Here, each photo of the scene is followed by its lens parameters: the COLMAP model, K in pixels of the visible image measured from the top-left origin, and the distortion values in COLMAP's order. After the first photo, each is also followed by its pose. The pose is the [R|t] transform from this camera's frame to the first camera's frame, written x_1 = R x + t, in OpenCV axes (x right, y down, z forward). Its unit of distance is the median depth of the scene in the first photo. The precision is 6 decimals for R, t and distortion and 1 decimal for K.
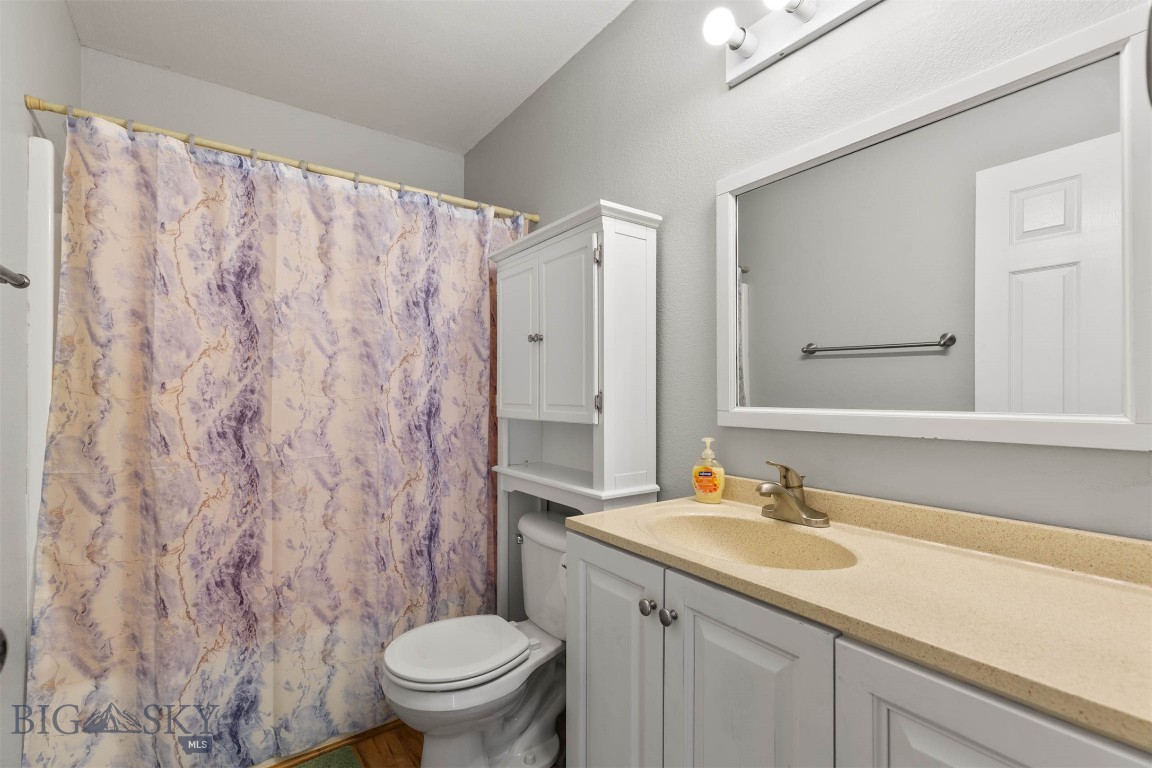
lens RADIAL K [[527.0, 0, 579.3], [0, 527.0, 389.6], [0, 0, 1]] dist [0.012266, -0.002821]
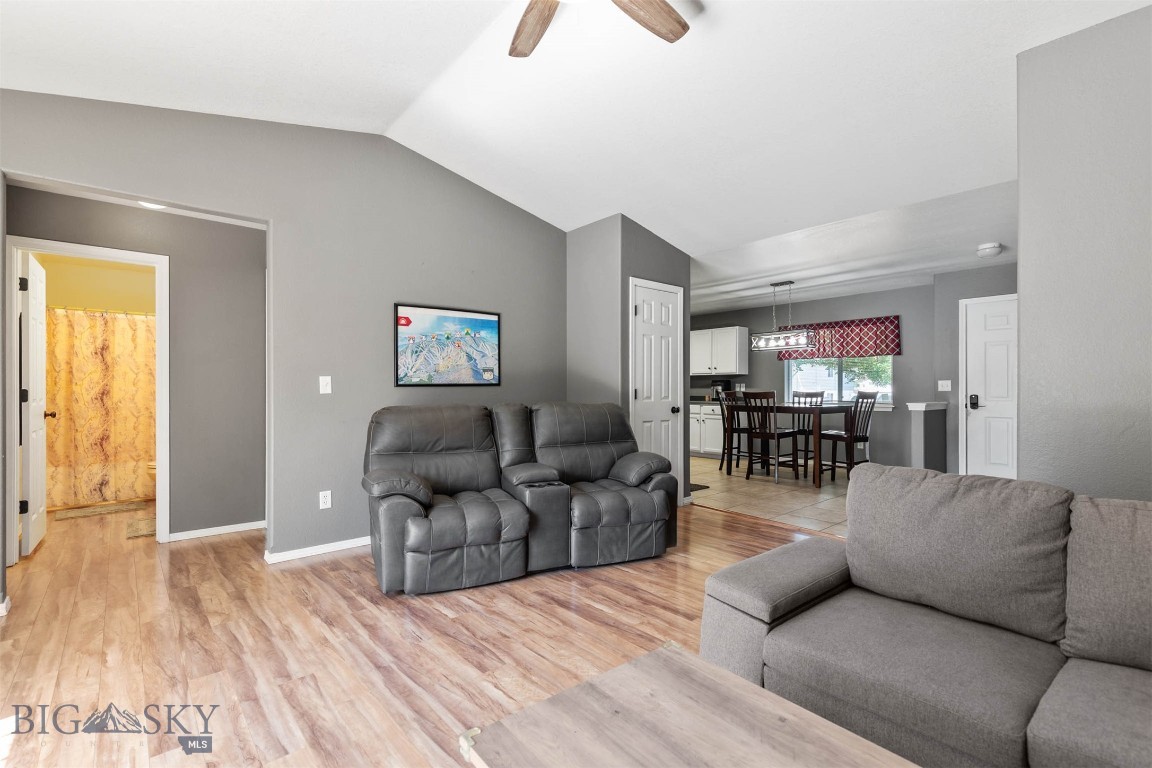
lens RADIAL K [[527.0, 0, 584.4], [0, 527.0, 386.7], [0, 0, 1]] dist [0.012266, -0.002821]
pose [[0.995431, -0.000547, 0.095485, 1.975713], [0.000428, 0.999999, 0.001265, 0.009707], [-0.095485, -0.001219, 0.995430, -2.504882]]
